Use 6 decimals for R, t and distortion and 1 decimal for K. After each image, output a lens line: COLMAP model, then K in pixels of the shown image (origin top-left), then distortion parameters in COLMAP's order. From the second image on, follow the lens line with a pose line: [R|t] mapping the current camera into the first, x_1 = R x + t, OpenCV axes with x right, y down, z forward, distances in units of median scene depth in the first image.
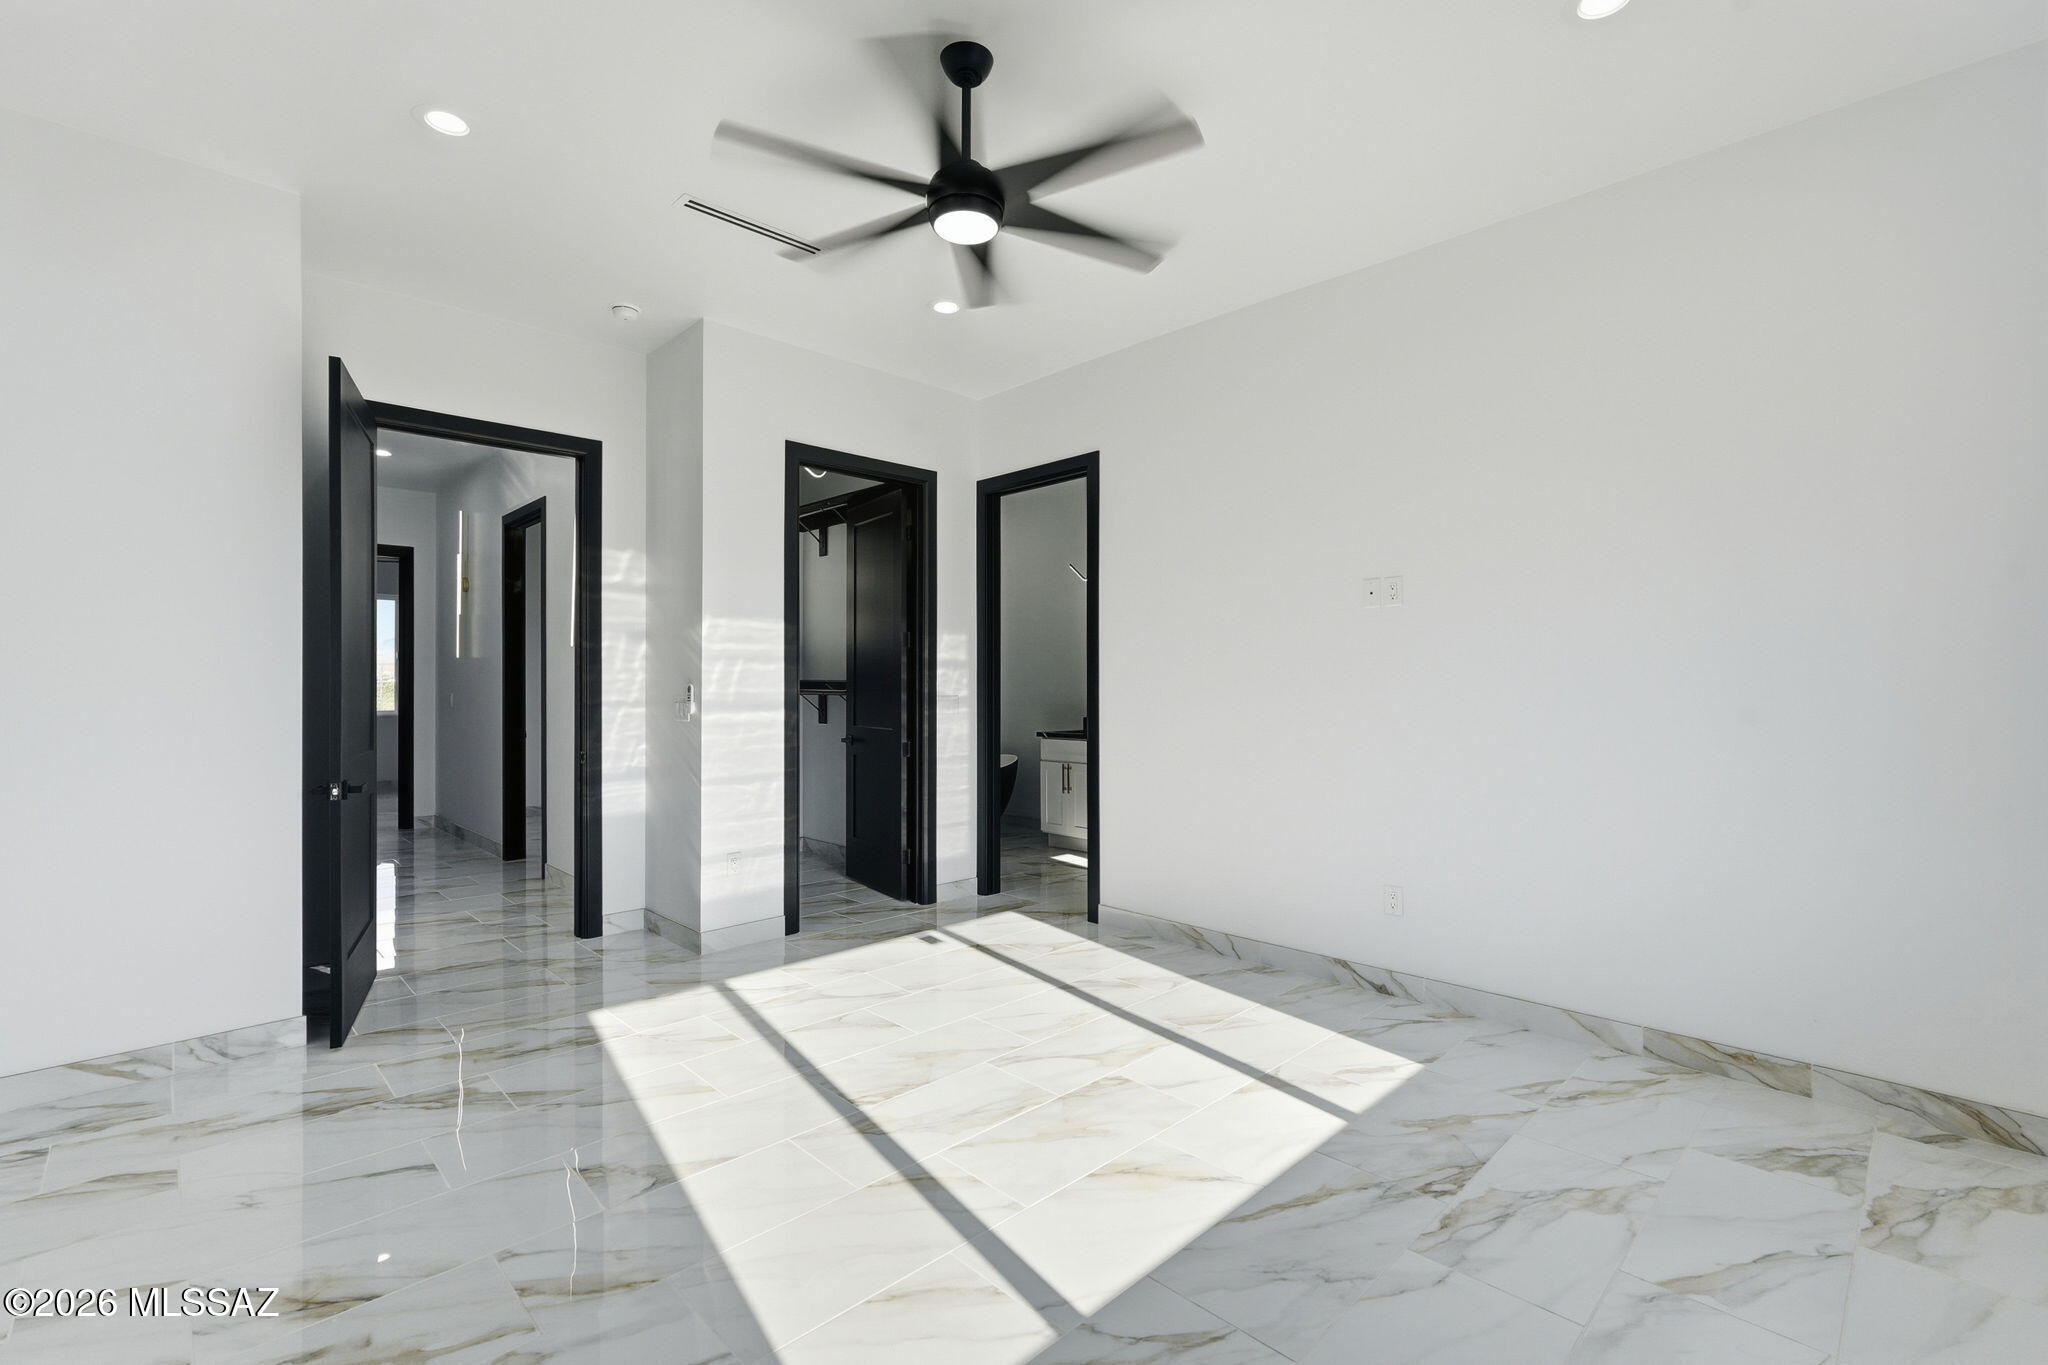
lens RADIAL K [[904.6, 0, 1025.3], [0, 904.6, 679.6], [0, 0, 1]] dist [-0.003421, 0.000000]
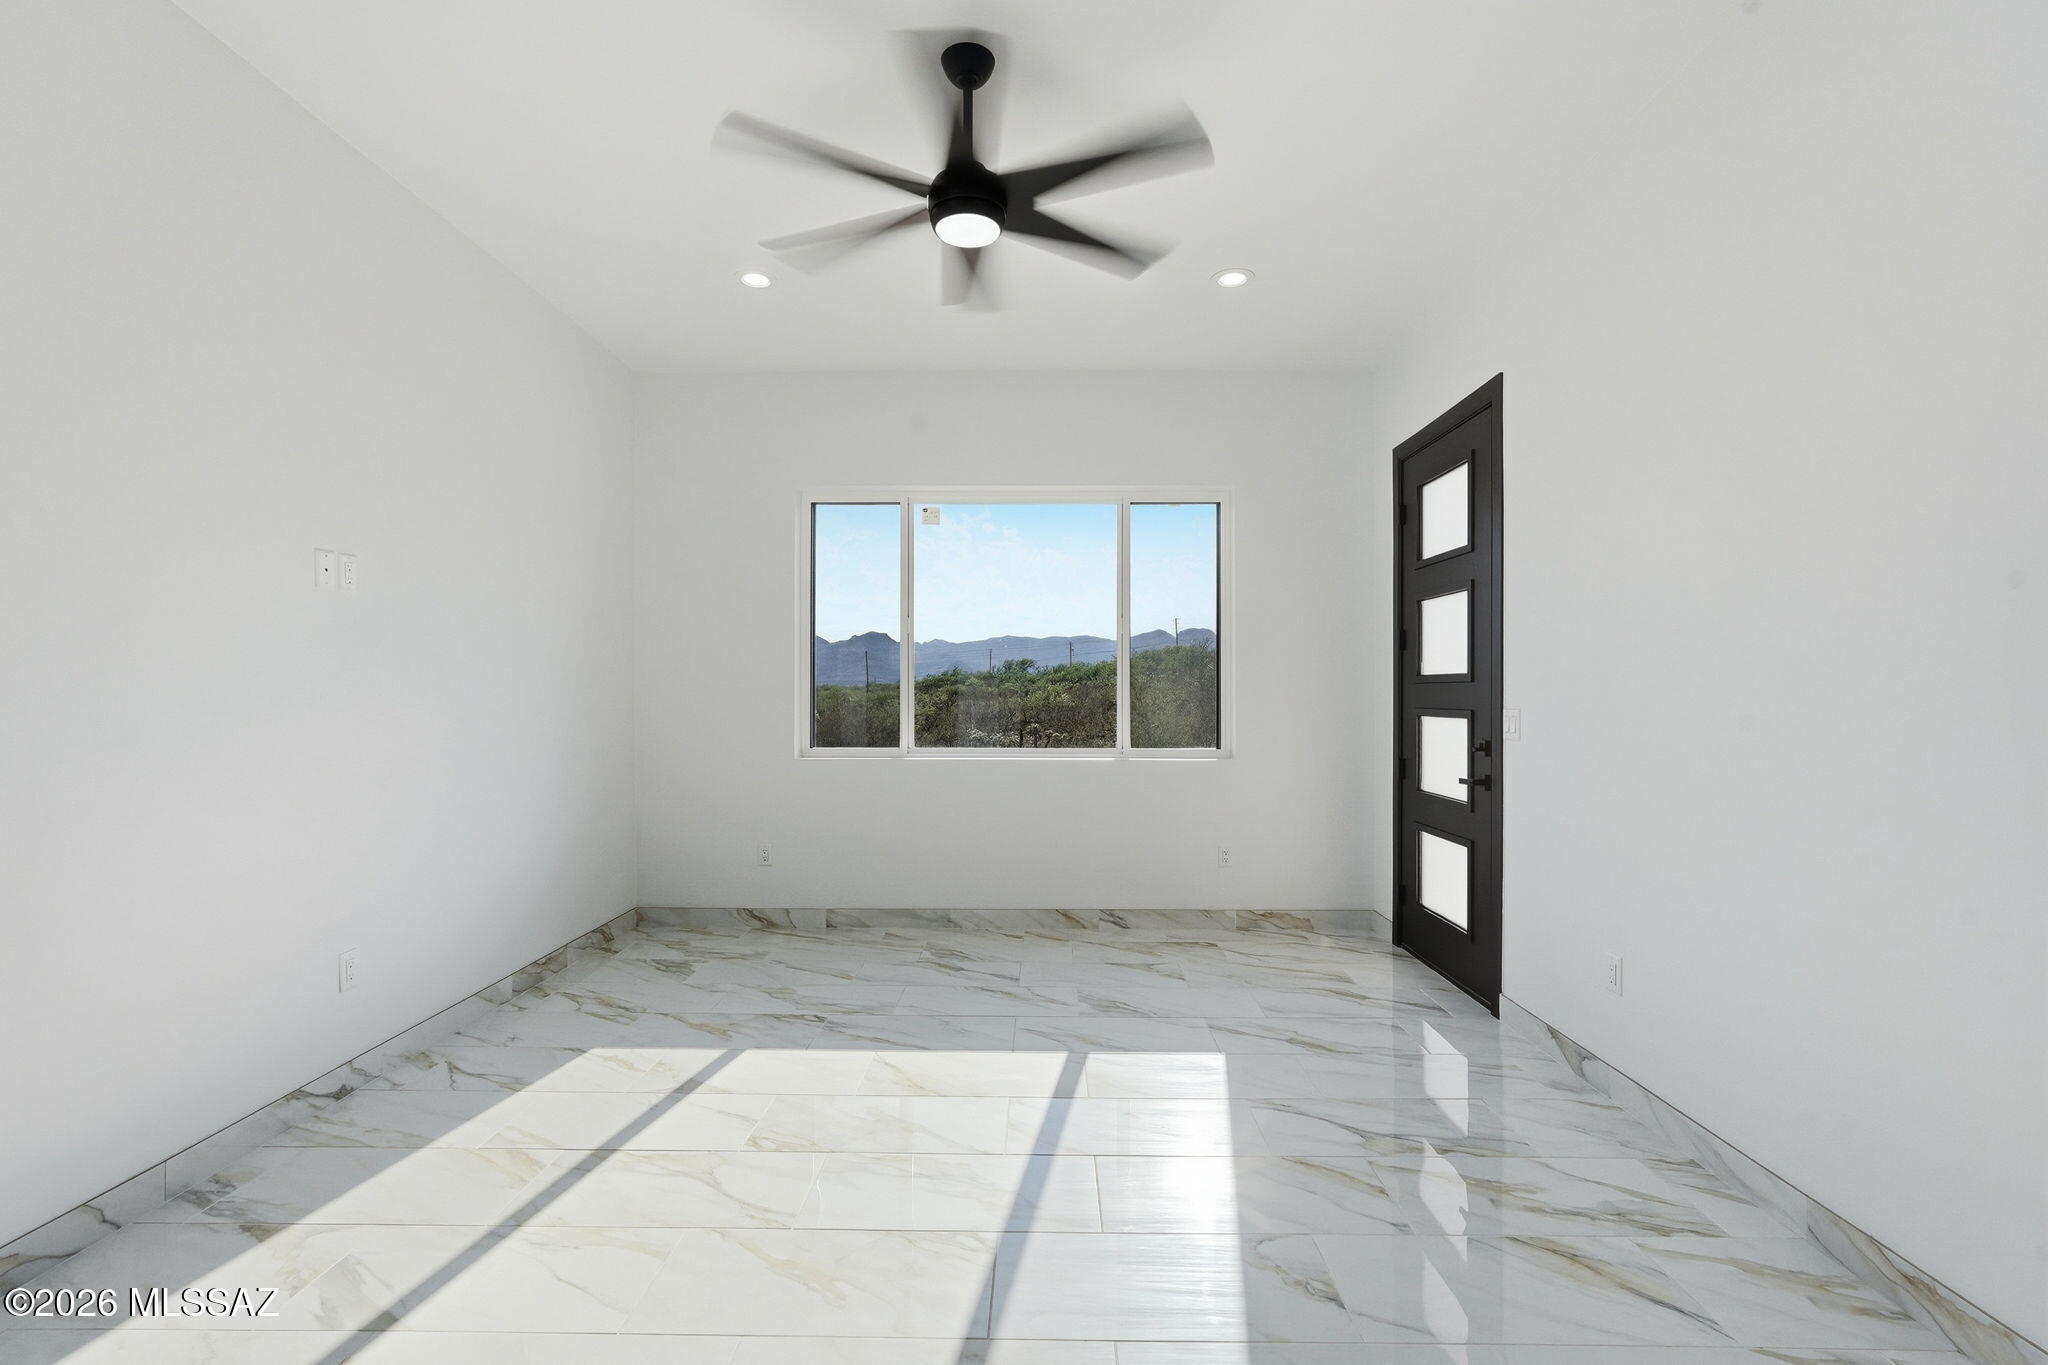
lens RADIAL K [[904.6, 0, 1025.3], [0, 904.6, 679.6], [0, 0, 1]] dist [-0.003421, 0.000000]
pose [[-0.708644, 0.013580, 0.705436, -0.716295], [-0.003835, 0.999726, -0.023098, 0.012946], [-0.705556, -0.019074, -0.708397, 1.472331]]
